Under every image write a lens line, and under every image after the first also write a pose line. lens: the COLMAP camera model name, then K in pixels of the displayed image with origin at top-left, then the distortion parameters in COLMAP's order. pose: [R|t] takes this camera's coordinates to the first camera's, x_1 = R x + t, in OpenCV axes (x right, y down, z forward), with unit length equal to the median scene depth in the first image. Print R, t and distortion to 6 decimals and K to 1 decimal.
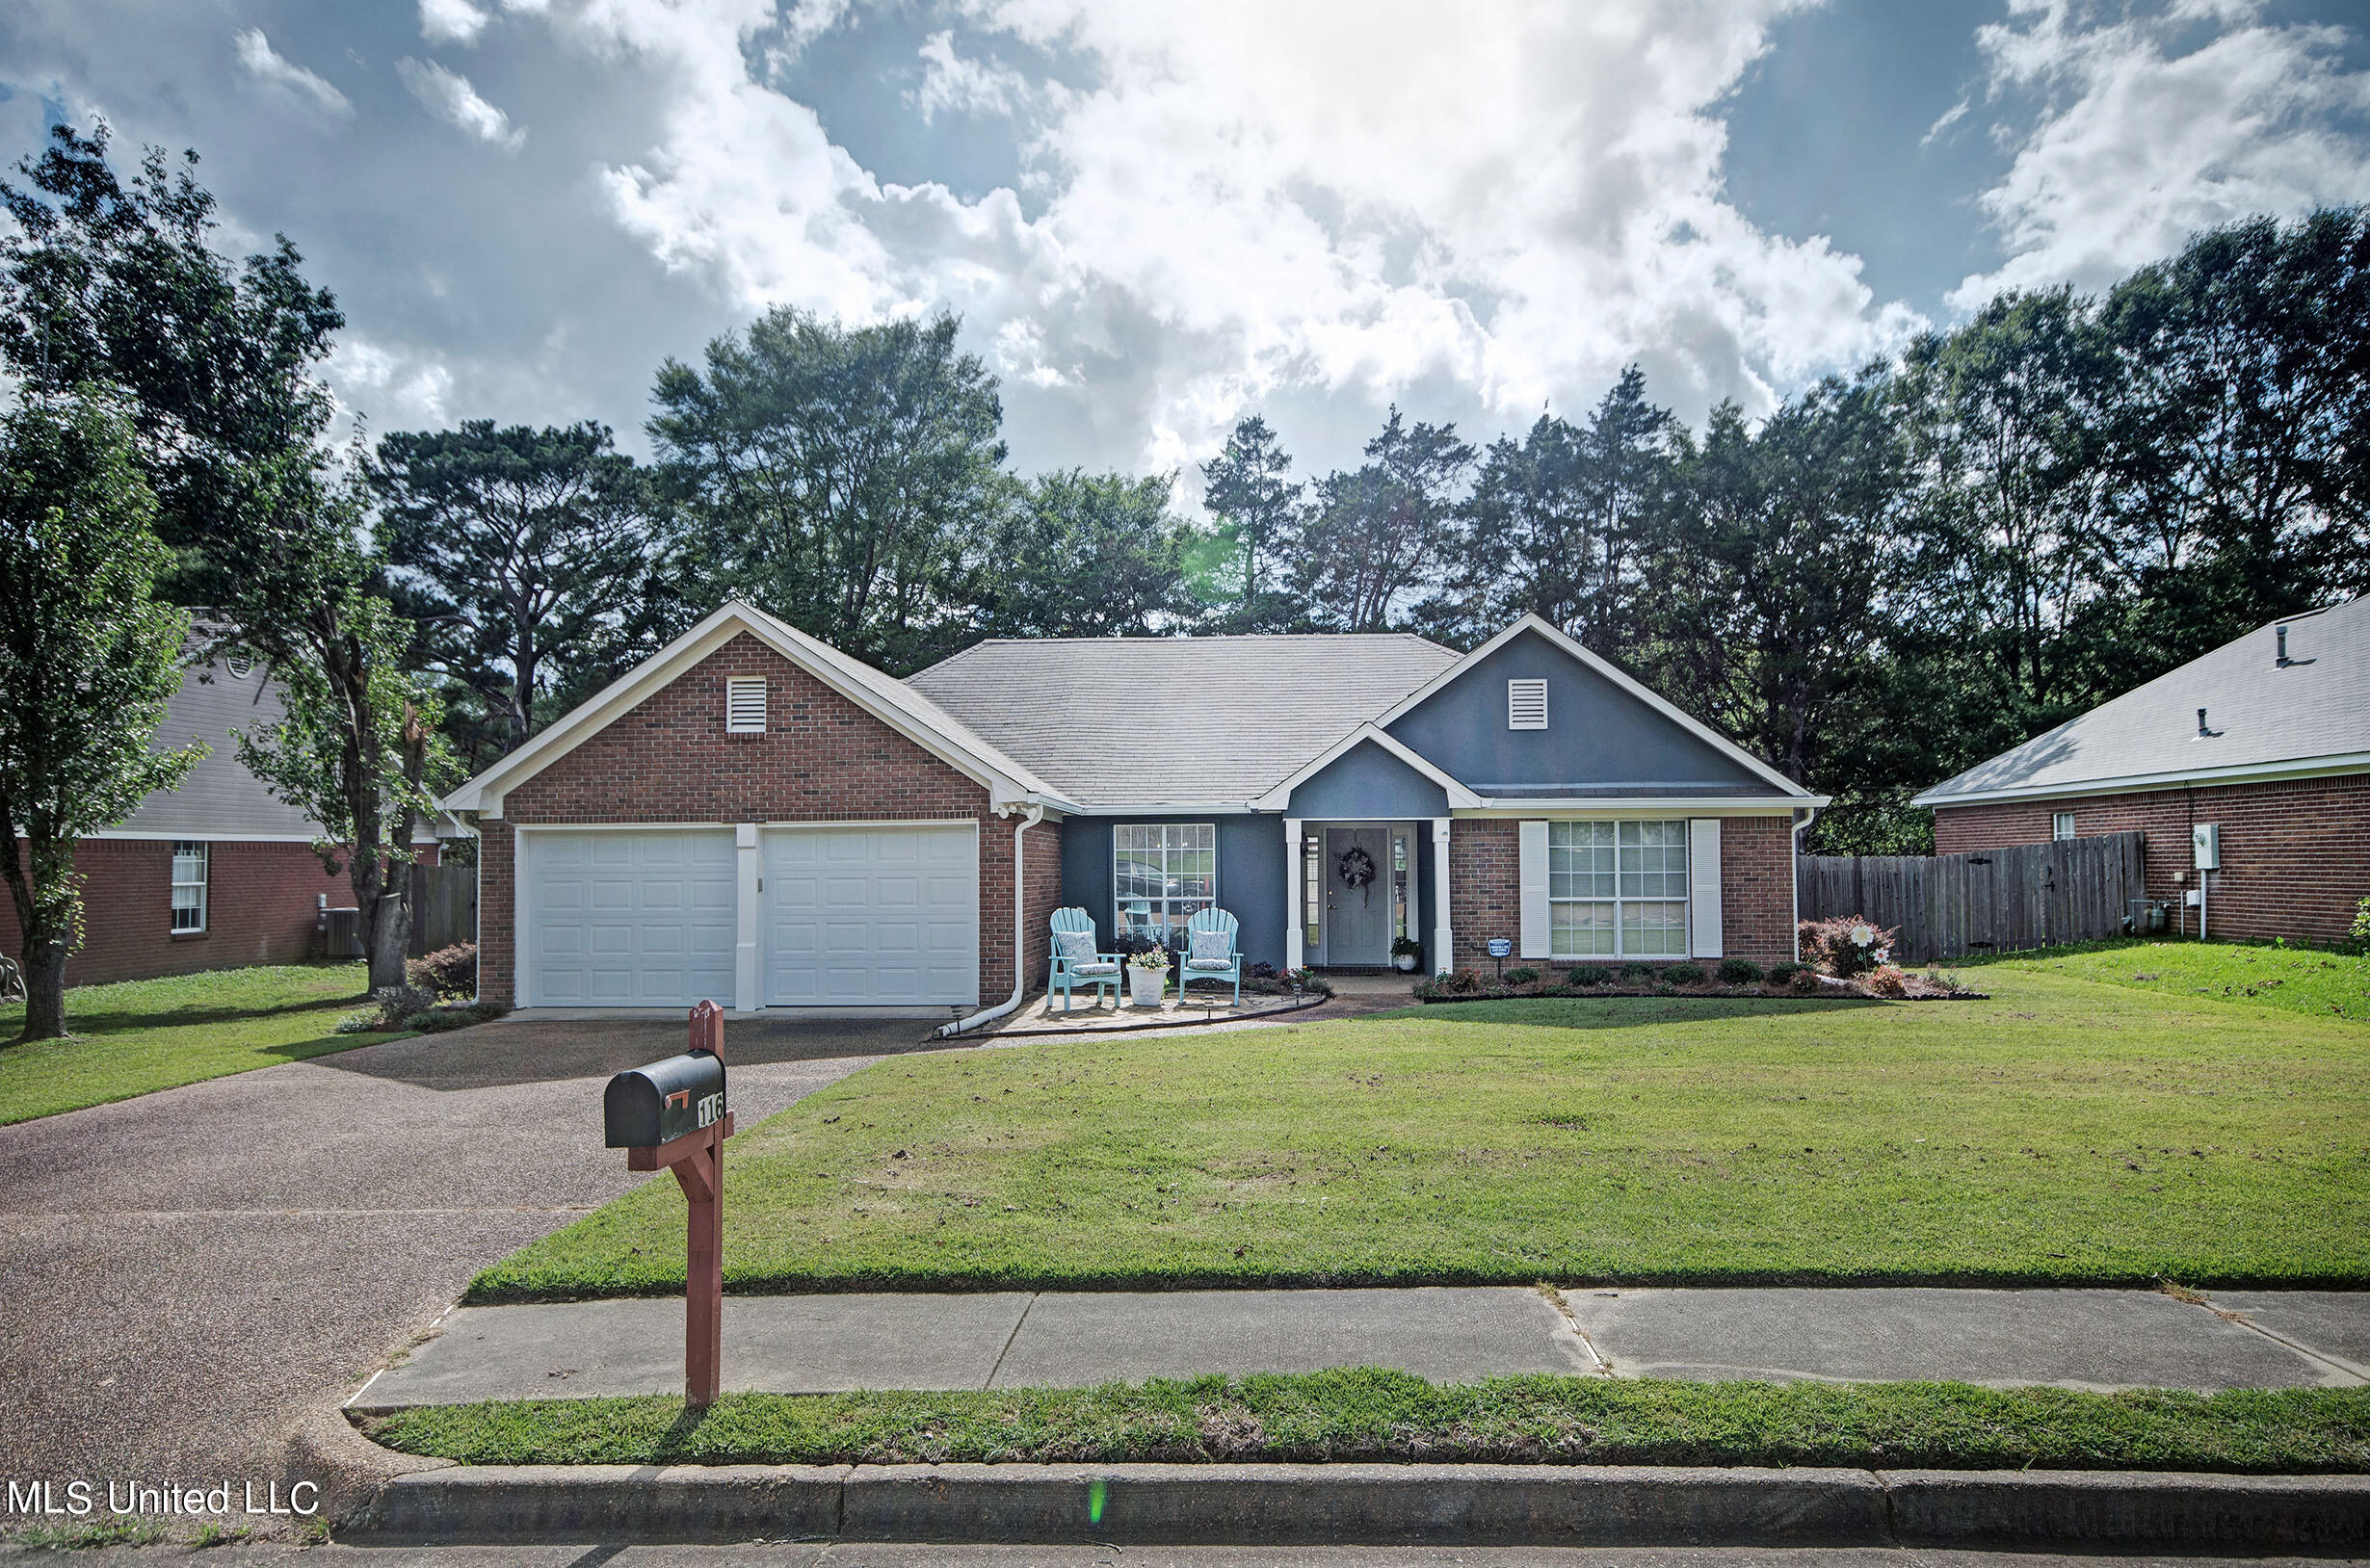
lens RADIAL K [[1486.0, 0, 1183.5], [0, 1486.0, 782.1], [0, 0, 1]] dist [-0.006102, 0.000152]
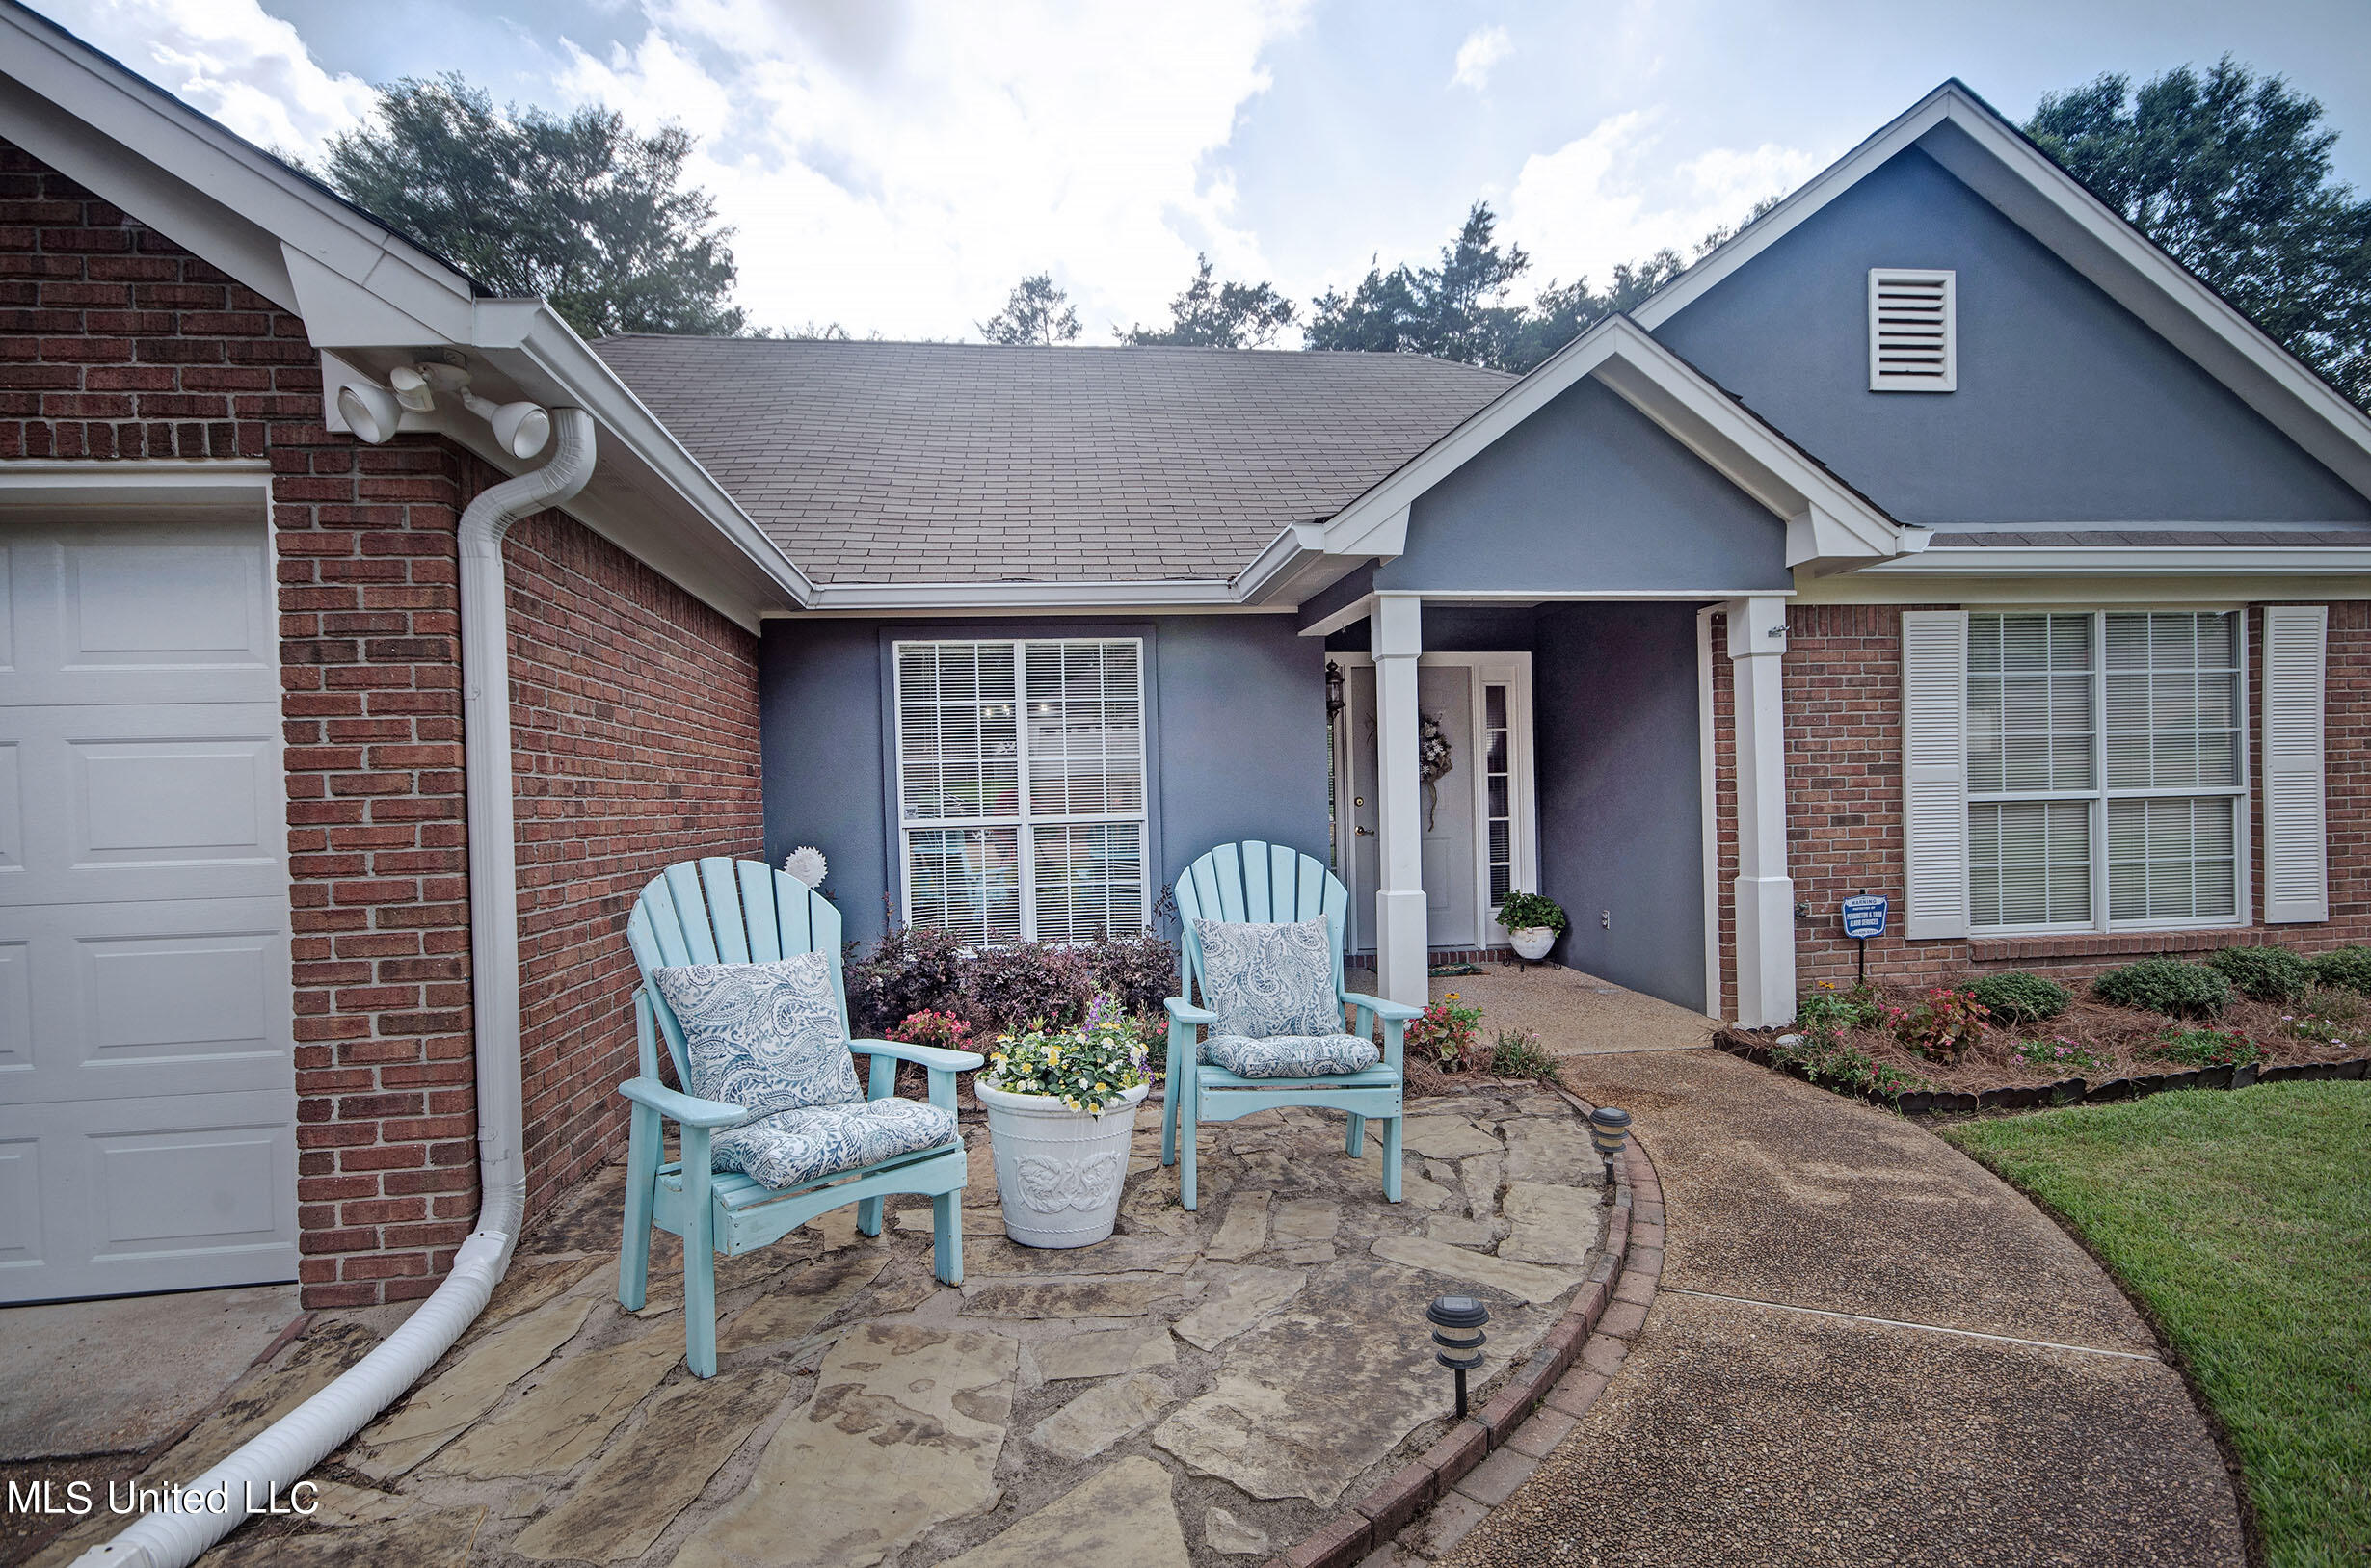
lens RADIAL K [[1196.9, 0, 1181.4], [0, 1196.9, 796.8], [0, 0, 1]] dist [0.004201, 0.000511]
pose [[0.980478, -0.019963, 0.195611, -0.033047], [0.008743, 0.998275, 0.058057, 0.049441], [-0.196432, -0.055213, 0.978962, 0.615809]]
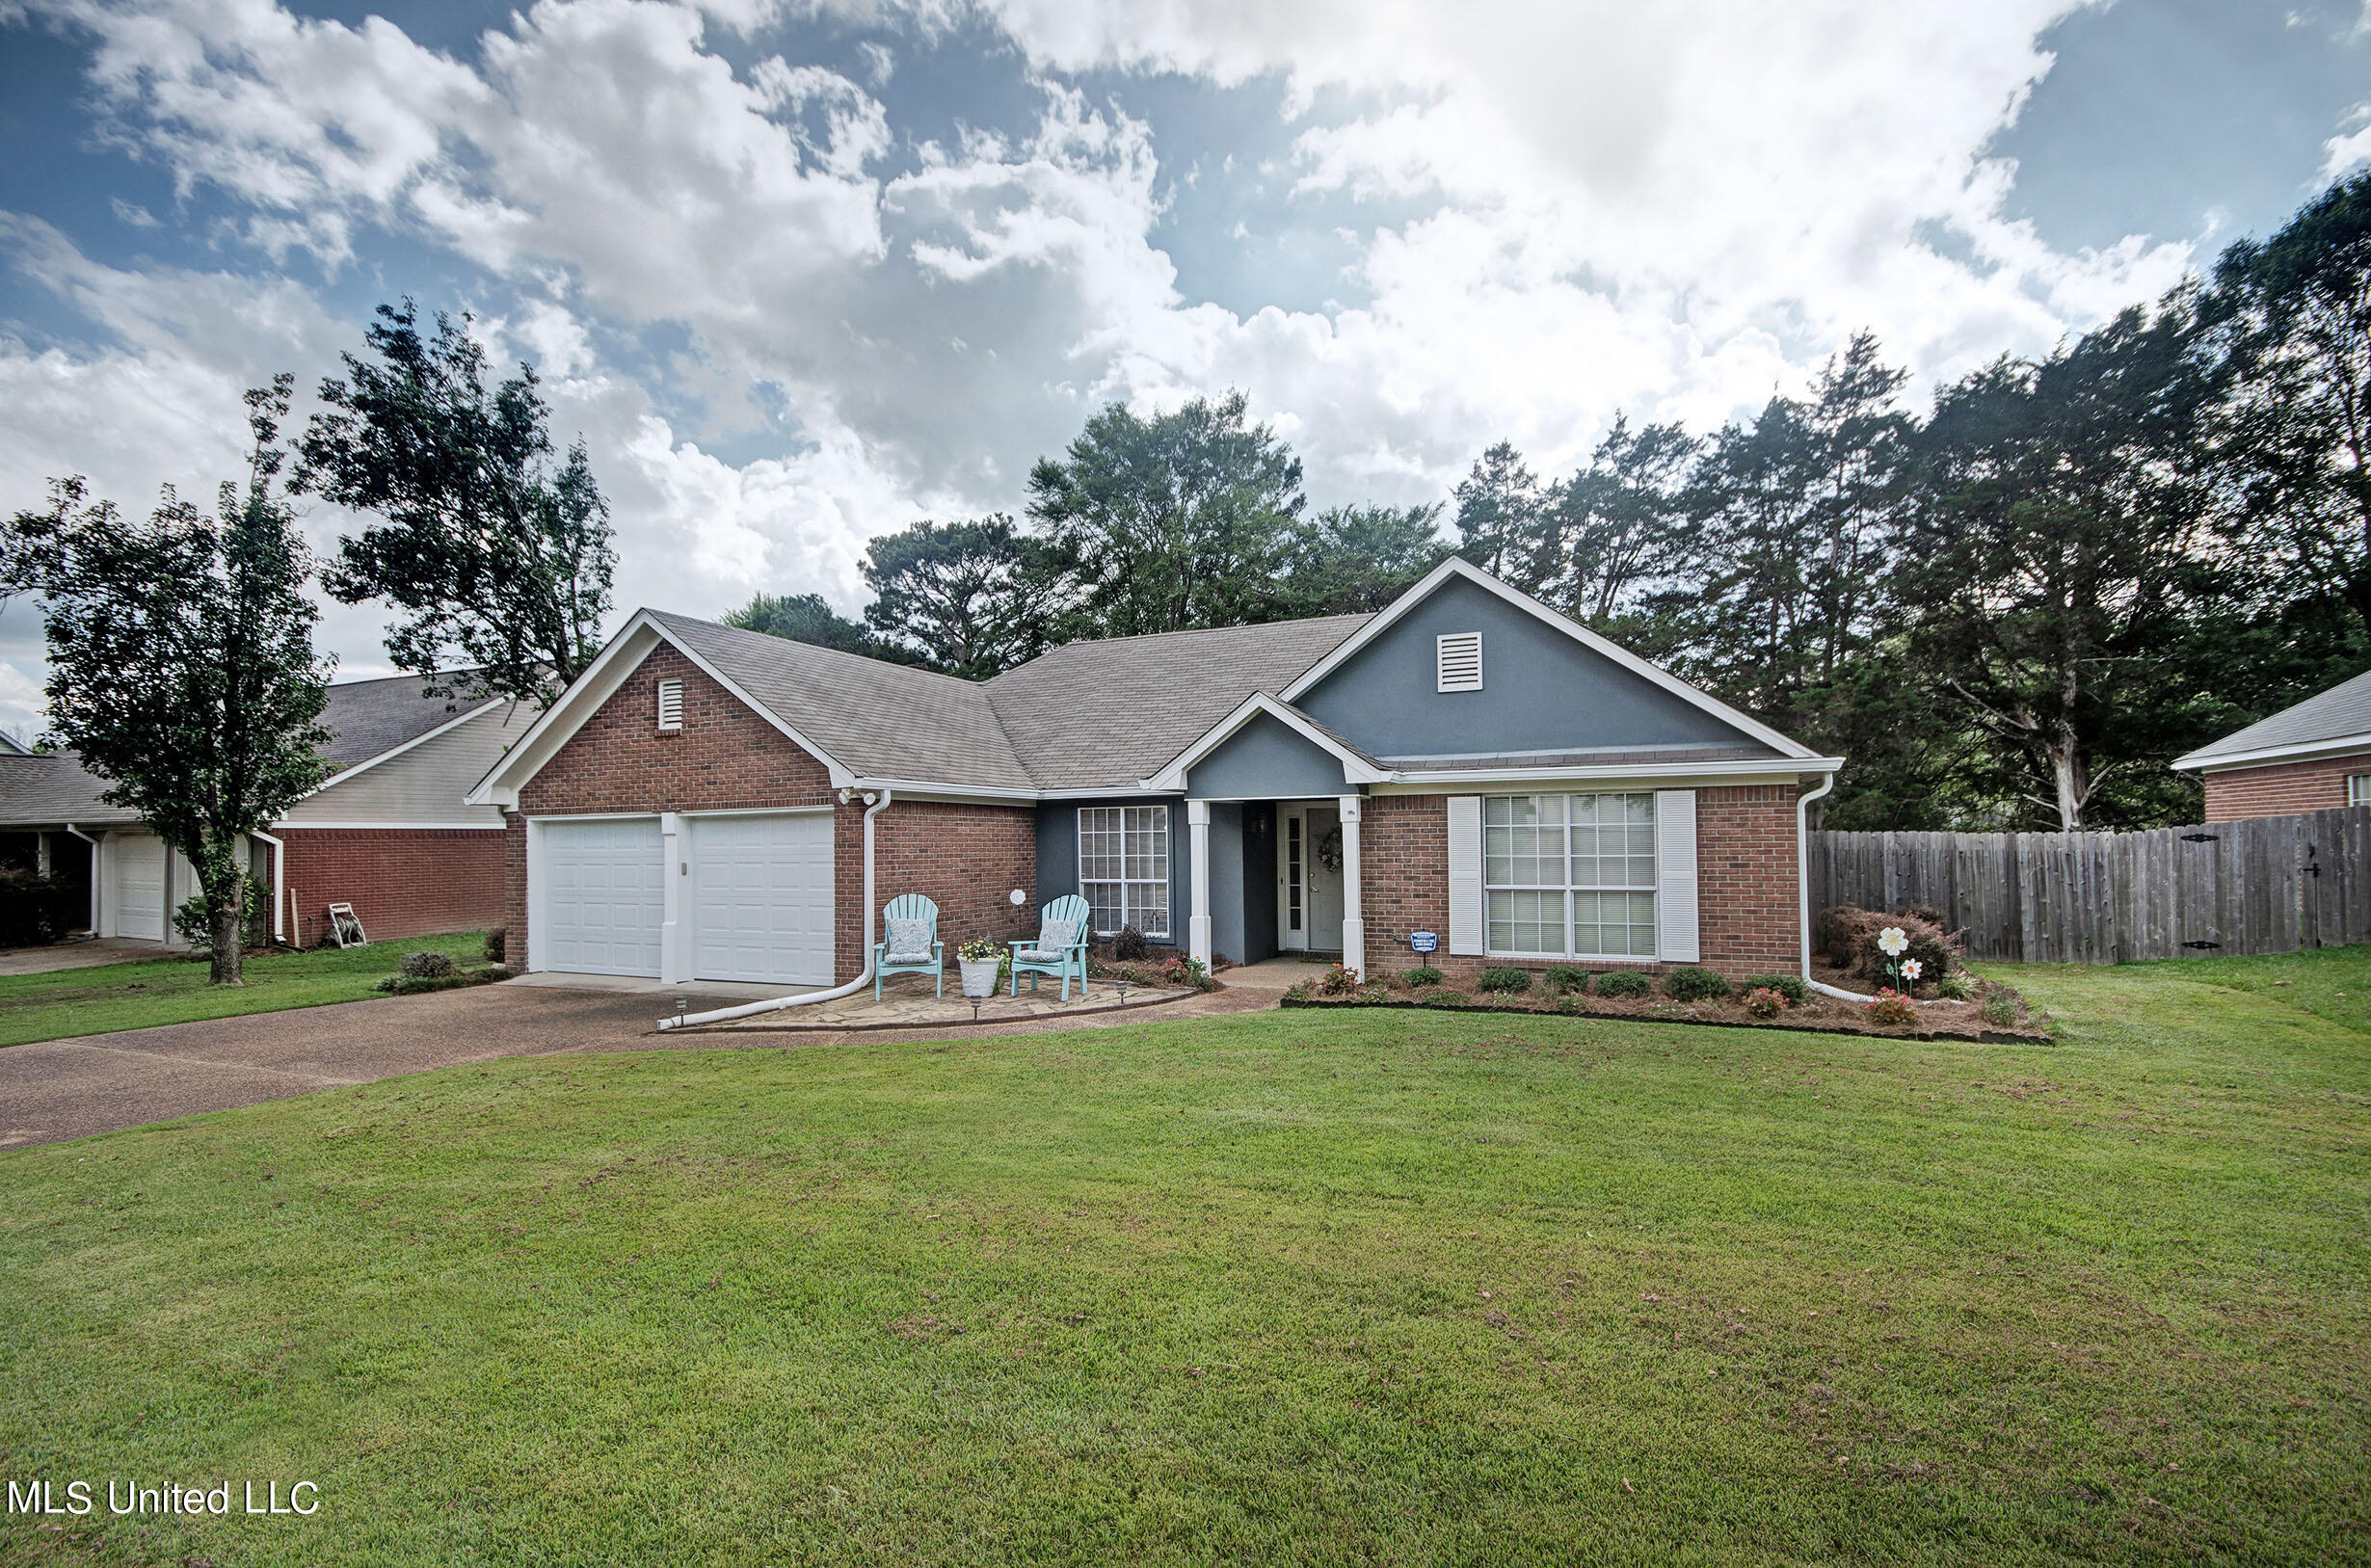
lens RADIAL K [[1093.7, 0, 1187.7], [0, 1093.7, 810.1], [0, 0, 1]] dist [-0.000847, -0.001884]
pose [[0.932373, -0.014464, -0.361208, 0.273779], [0.025439, 0.999347, 0.025646, 0.011683], [0.360601, -0.033100, 0.932133, 0.301695]]
